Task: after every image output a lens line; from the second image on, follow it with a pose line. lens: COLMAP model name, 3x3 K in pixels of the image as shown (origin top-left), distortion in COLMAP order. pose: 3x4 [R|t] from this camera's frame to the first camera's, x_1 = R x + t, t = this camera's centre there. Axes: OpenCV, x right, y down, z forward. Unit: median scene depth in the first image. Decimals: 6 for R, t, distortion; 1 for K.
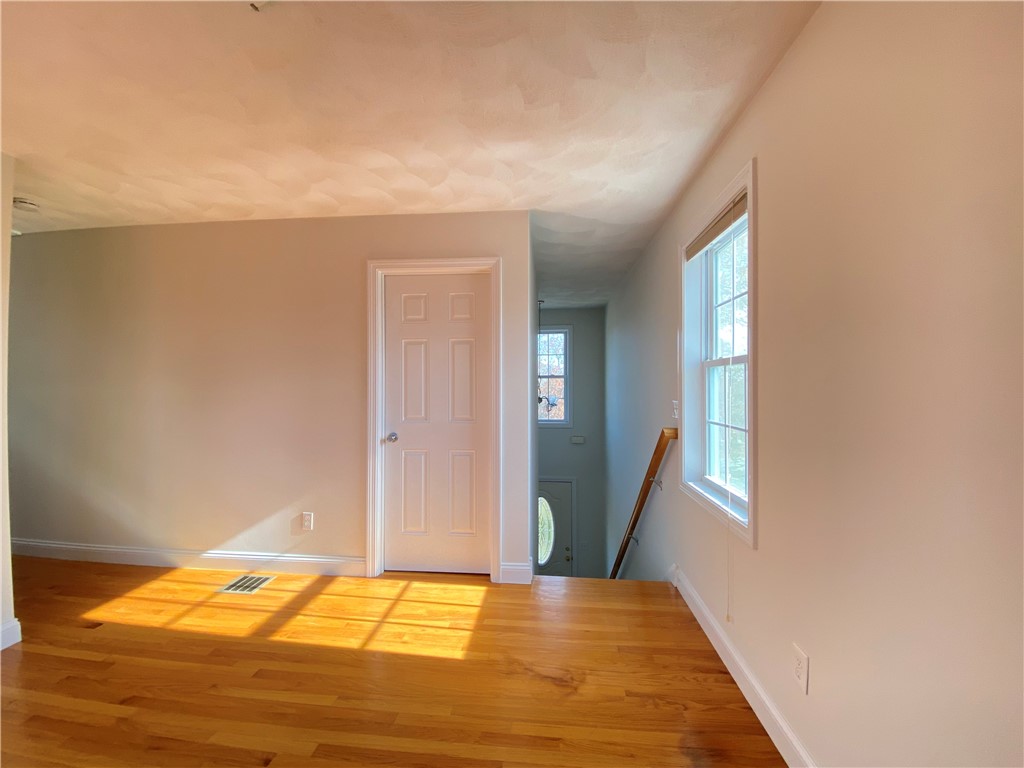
lens RADIAL K [[415.7, 0, 508.2], [0, 415.7, 384.9], [0, 0, 1]] dist [-0.002652, -0.000365]
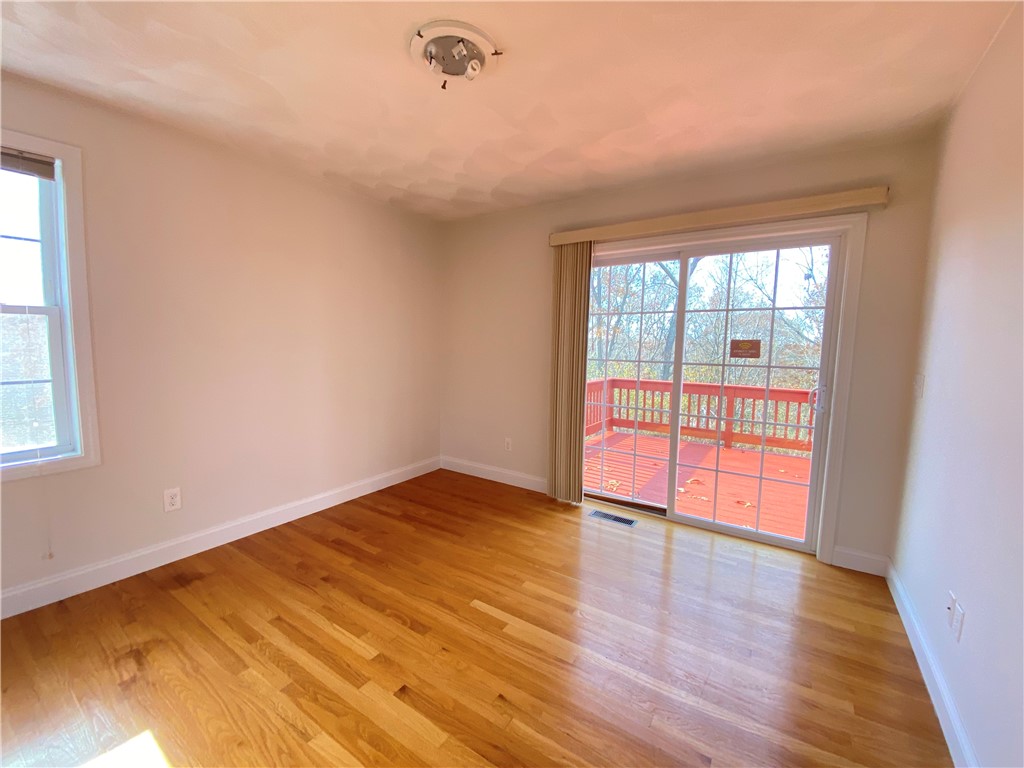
lens RADIAL K [[415.7, 0, 508.2], [0, 415.7, 384.9], [0, 0, 1]] dist [-0.002652, -0.000365]
pose [[-0.881091, -0.048930, 0.470408, -1.155565], [-0.004823, 0.995512, 0.094515, 0.025407], [-0.472921, 0.081008, -0.877373, 1.571418]]
